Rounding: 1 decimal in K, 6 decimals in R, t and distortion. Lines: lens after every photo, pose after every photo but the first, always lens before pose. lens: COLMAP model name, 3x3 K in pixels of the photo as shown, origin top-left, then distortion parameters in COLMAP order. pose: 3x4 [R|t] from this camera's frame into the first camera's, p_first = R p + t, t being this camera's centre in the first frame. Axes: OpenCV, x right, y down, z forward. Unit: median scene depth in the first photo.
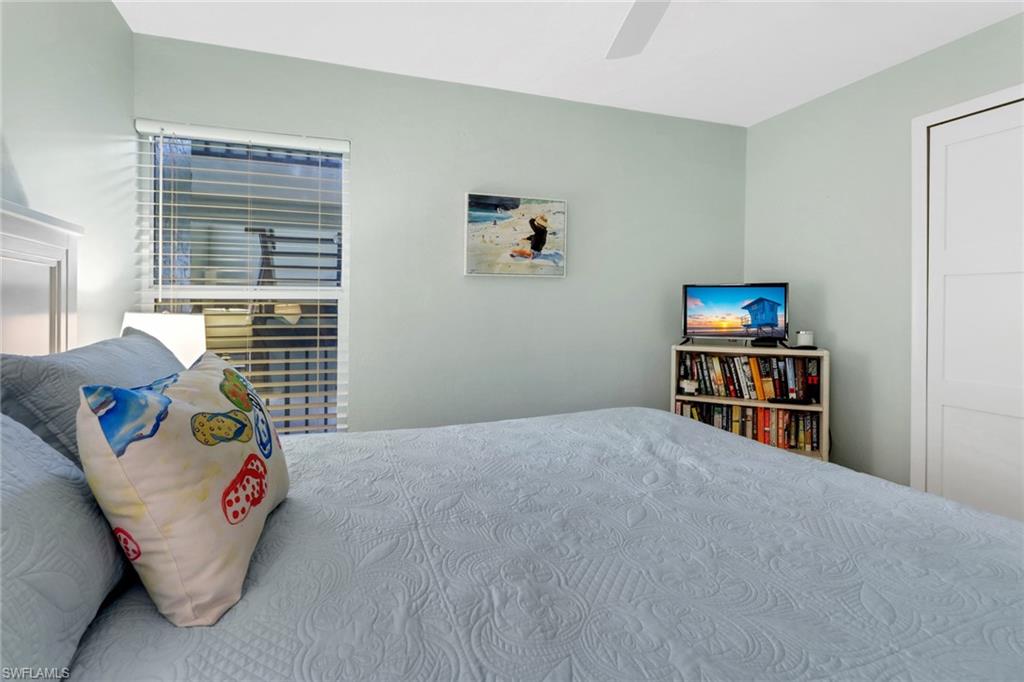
lens RADIAL K [[475.8, 0, 515.2], [0, 475.8, 325.0], [0, 0, 1]] dist [0.024717, -0.014888]
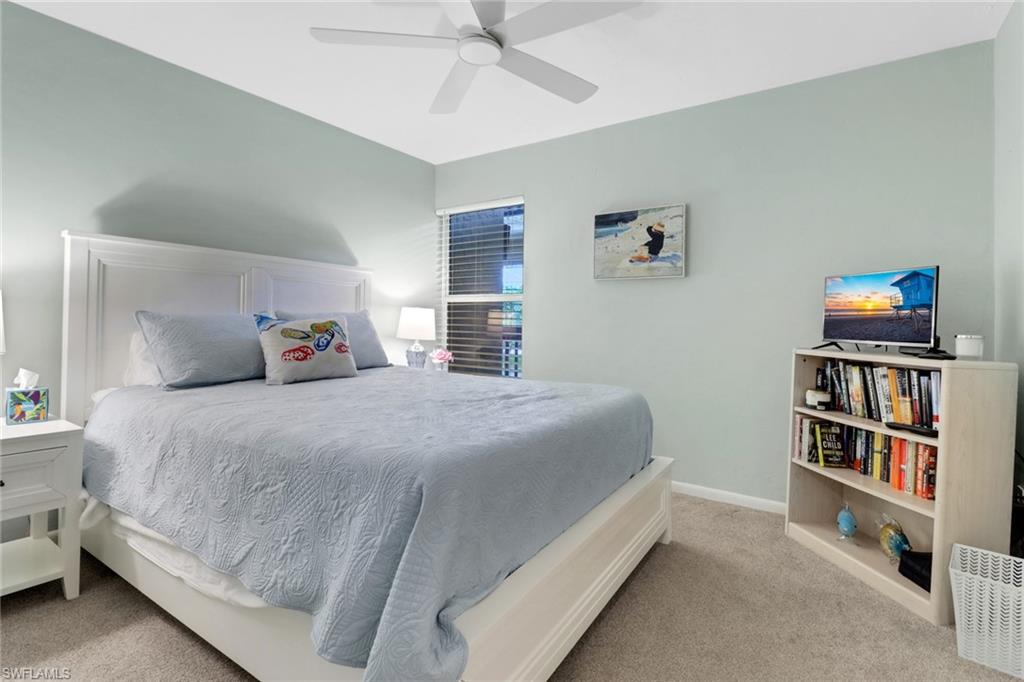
lens RADIAL K [[474.6, 0, 512.0], [0, 474.6, 341.0], [0, 0, 1]] dist [0.025435, -0.014153]
pose [[0.600834, 0.046284, -0.798033, 0.746901], [-0.045013, 0.998697, 0.024032, 0.033577], [0.798106, 0.021482, 0.602134, 0.072822]]
